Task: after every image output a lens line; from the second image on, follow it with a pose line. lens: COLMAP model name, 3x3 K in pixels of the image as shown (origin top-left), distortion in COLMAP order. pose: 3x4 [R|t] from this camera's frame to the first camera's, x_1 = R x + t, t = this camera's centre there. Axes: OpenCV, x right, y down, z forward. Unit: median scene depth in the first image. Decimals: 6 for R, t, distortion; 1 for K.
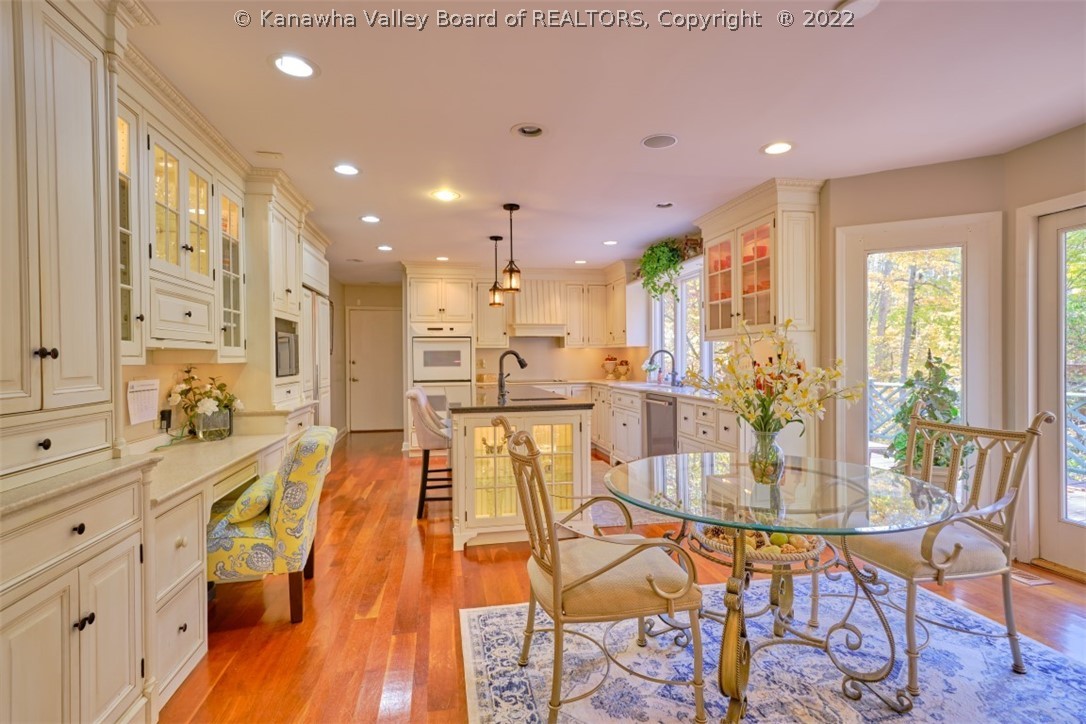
lens RADIAL K [[541.4, 0, 547.2], [0, 541.4, 361.8], [0, 0, 1]] dist [0.008640, -0.000083]
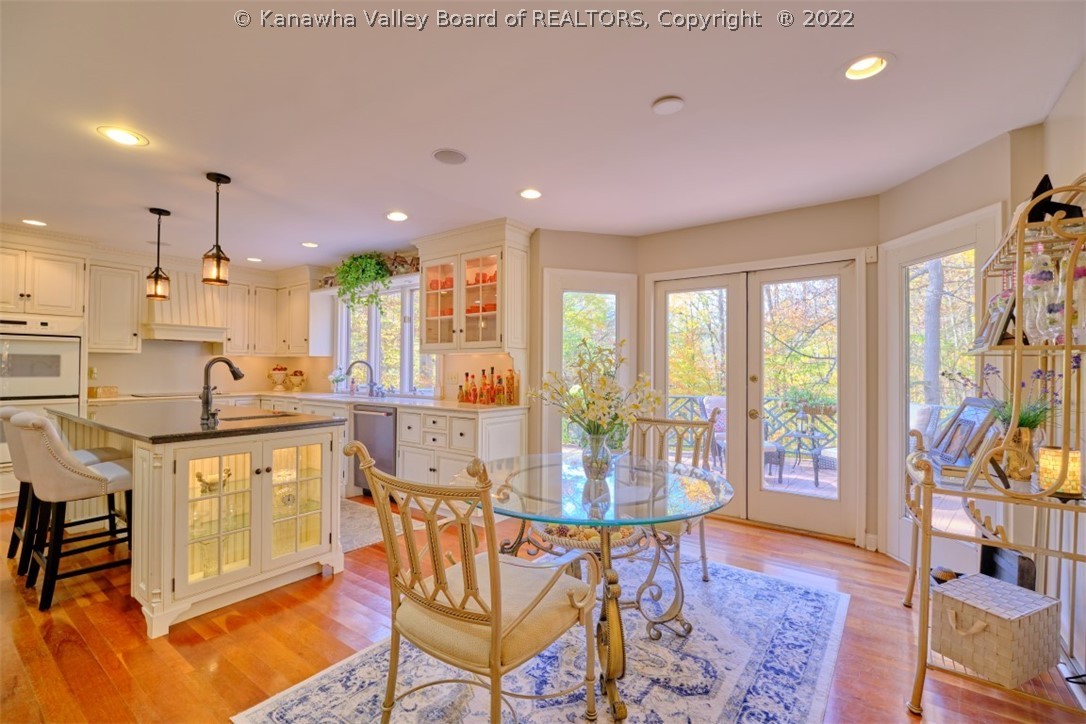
lens RADIAL K [[478.0, 0, 547.2], [0, 478.0, 362.9], [0, 0, 1]] dist [-0.000562, -0.002828]
pose [[0.735837, 0.020696, 0.676842, -0.192477], [-0.007673, 0.999724, -0.022227, -0.001070], [-0.677115, 0.011162, 0.735793, 0.165728]]
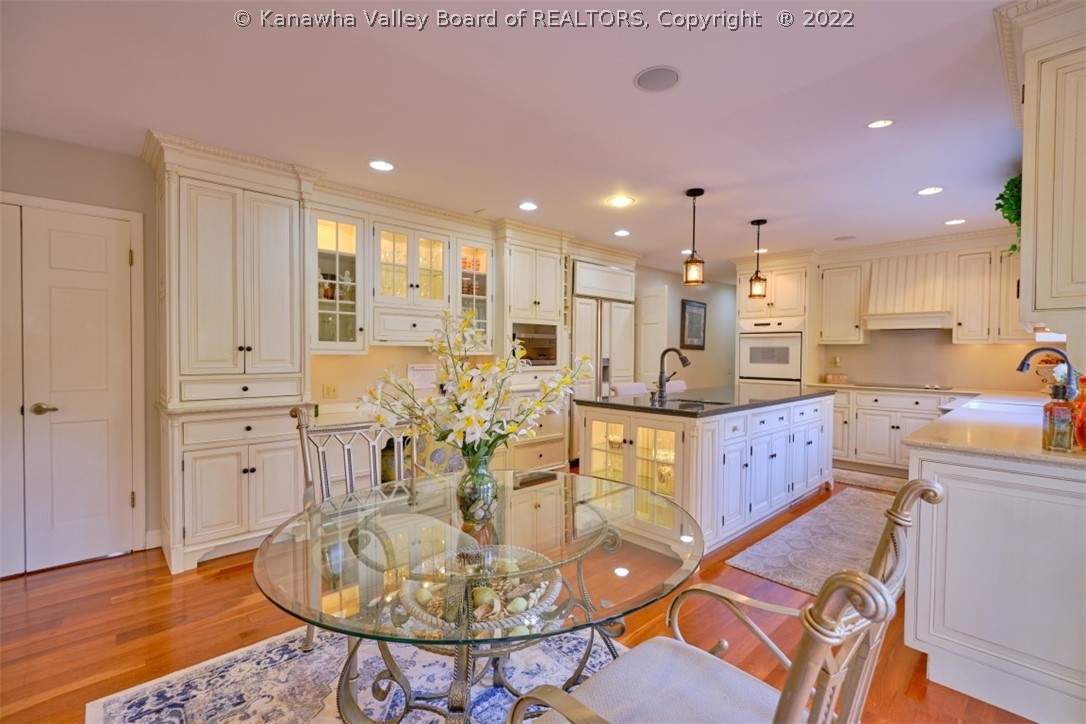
lens RADIAL K [[478.0, 0, 548.0], [0, 478.0, 361.8], [0, 0, 1]] dist [-0.000562, -0.002828]
pose [[0.529020, 0.029310, -0.848103, 0.537138], [-0.018273, 0.999565, 0.023146, -0.011358], [0.848412, 0.003253, 0.529326, 0.378895]]
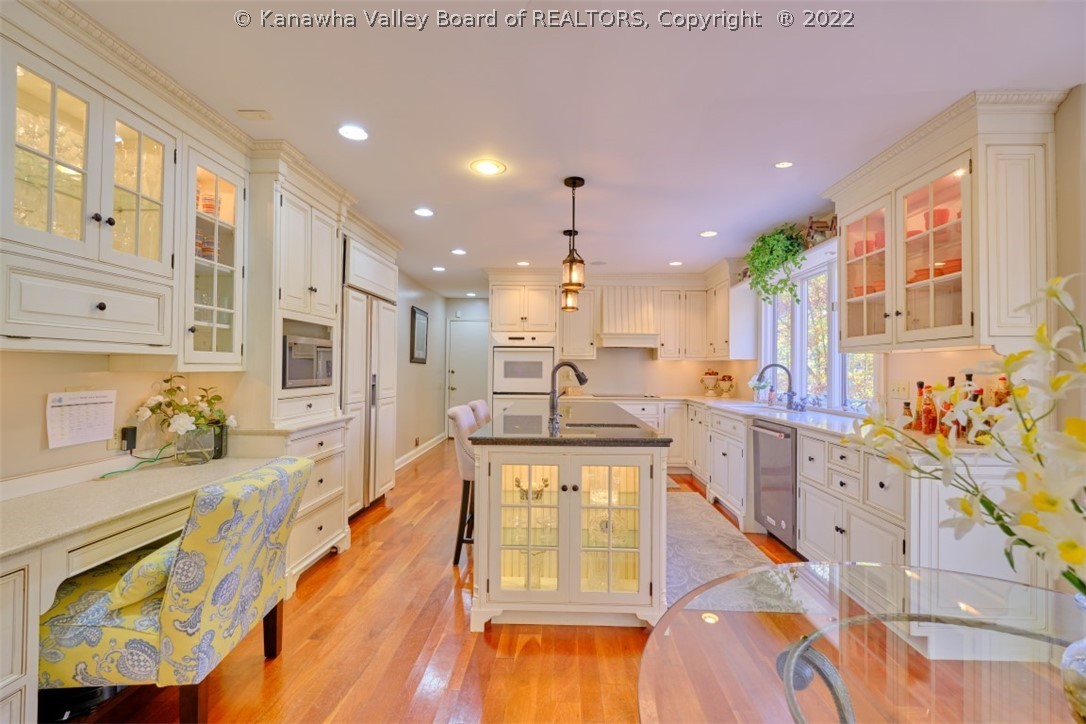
lens RADIAL K [[478.0, 0, 546.5], [0, 478.0, 362.0], [0, 0, 1]] dist [-0.000562, -0.002828]
pose [[0.973506, 0.014173, -0.228223, 0.062507], [-0.019120, 0.999627, -0.019481, -0.006431], [0.227862, 0.023328, 0.973414, 0.331377]]
